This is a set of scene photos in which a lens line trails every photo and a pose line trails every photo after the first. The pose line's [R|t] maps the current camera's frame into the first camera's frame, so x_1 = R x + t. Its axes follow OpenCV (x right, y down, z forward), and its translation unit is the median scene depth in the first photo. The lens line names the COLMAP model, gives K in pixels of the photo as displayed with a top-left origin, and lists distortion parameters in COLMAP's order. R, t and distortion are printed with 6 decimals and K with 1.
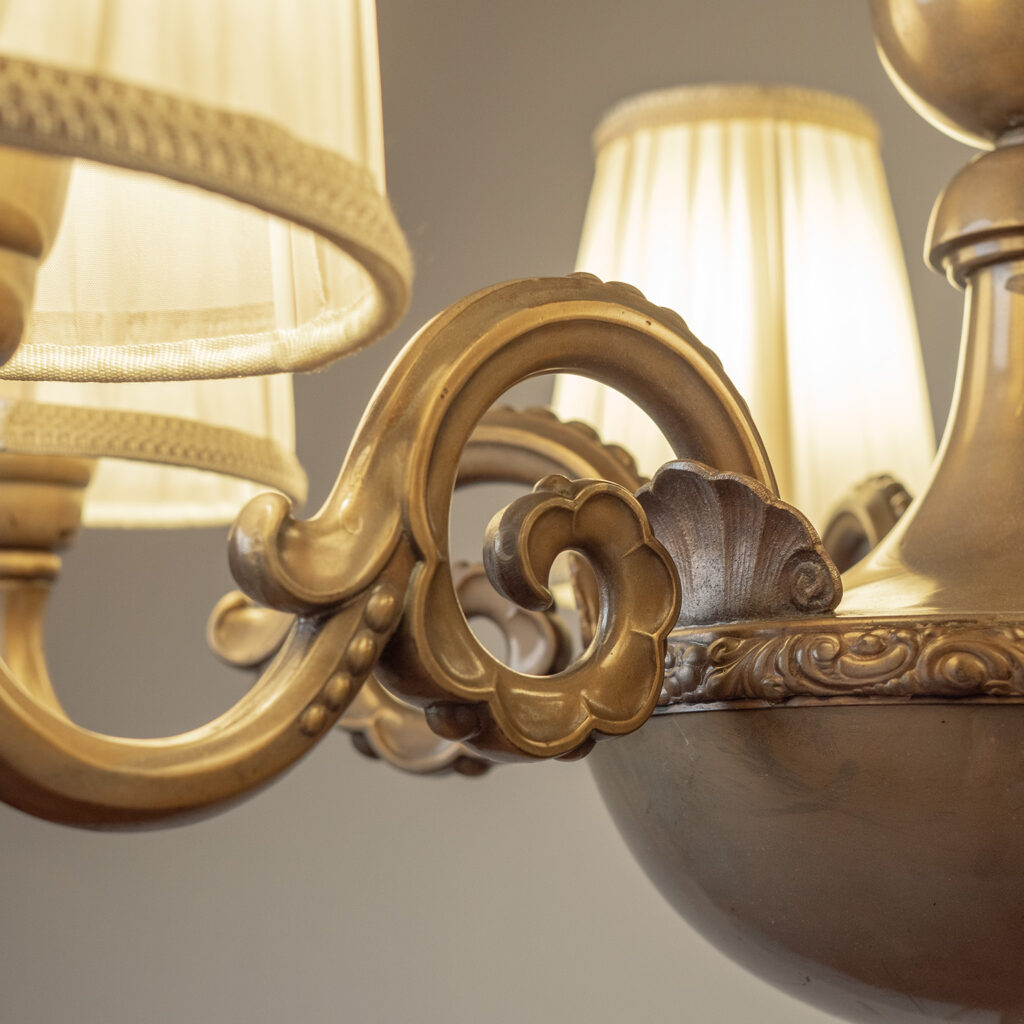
lens RADIAL K [[2376.0, 0, 512.0], [0, 2376.0, 512.0], [0, 0, 1]] dist [-0.161271, 0.102862]
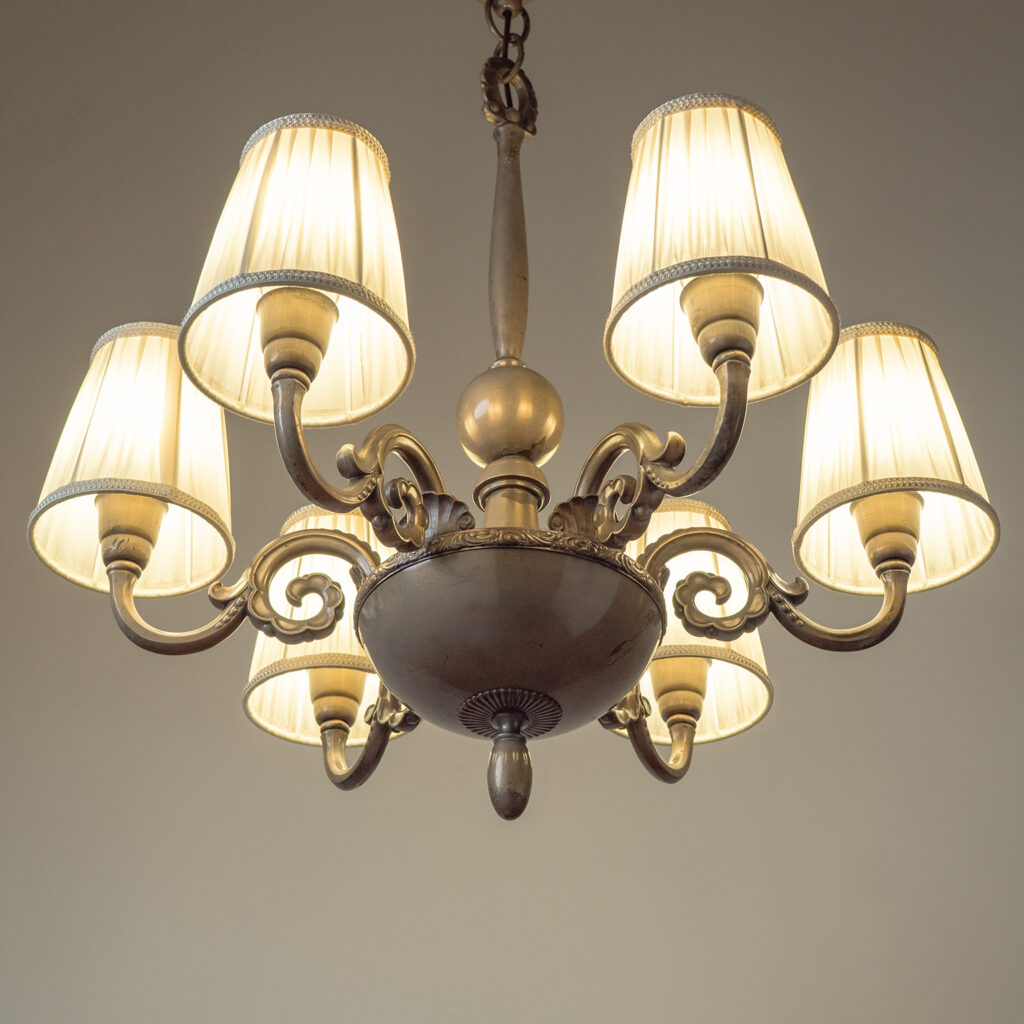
lens RADIAL K [[2108.0, 0, 512.0], [0, 2108.0, 512.0], [0, 0, 1]] dist [-0.043152, -0.192520]
pose [[0.931286, 0.184200, 0.314286, -0.801192], [-0.041225, 0.910489, -0.411474, 1.306861], [-0.361948, 0.370244, 0.855519, -1.717668]]
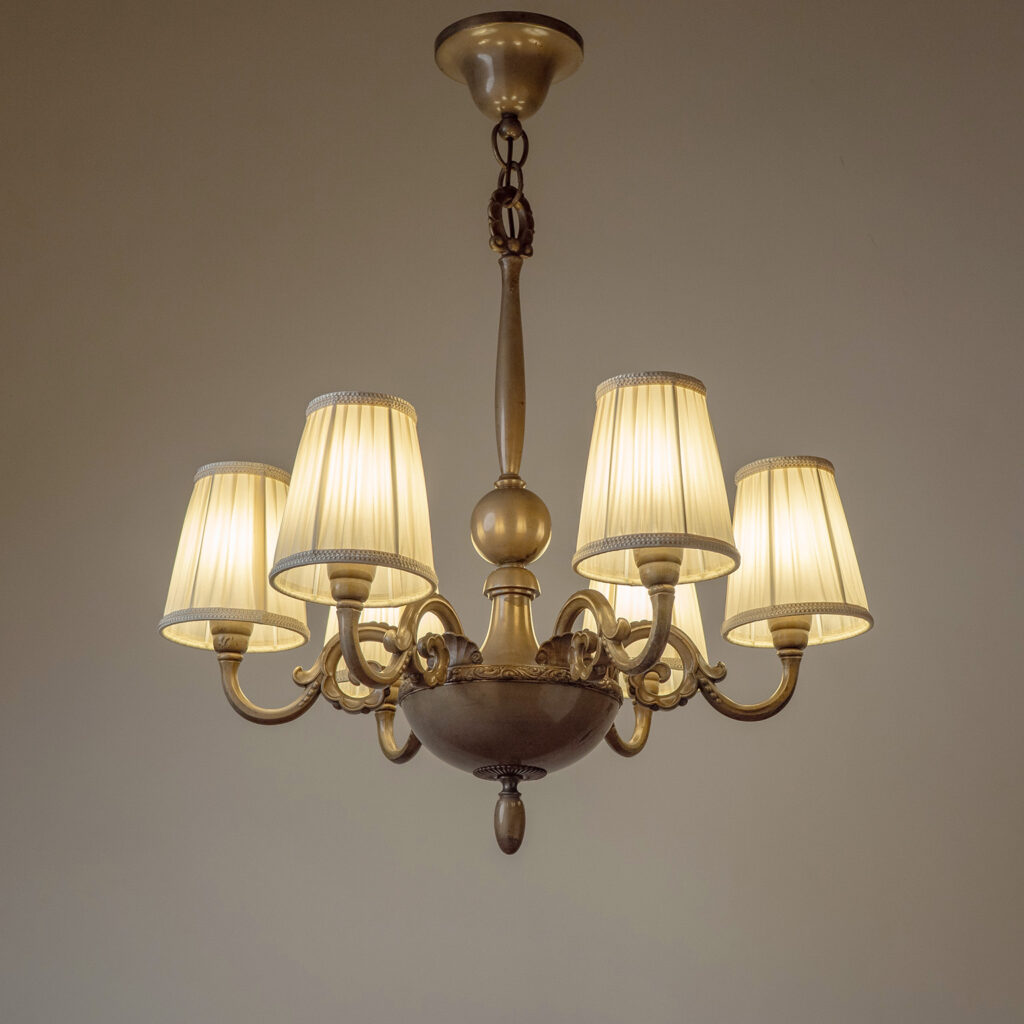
lens RADIAL K [[2110.6, 0, 512.0], [0, 2110.6, 512.0], [0, 0, 1]] dist [0.013604, 0.227950]
pose [[0.938947, 0.086638, 0.332976, -1.298238], [-0.041320, 0.989167, -0.140858, 0.346910], [-0.341572, 0.118500, 0.932355, -3.167209]]
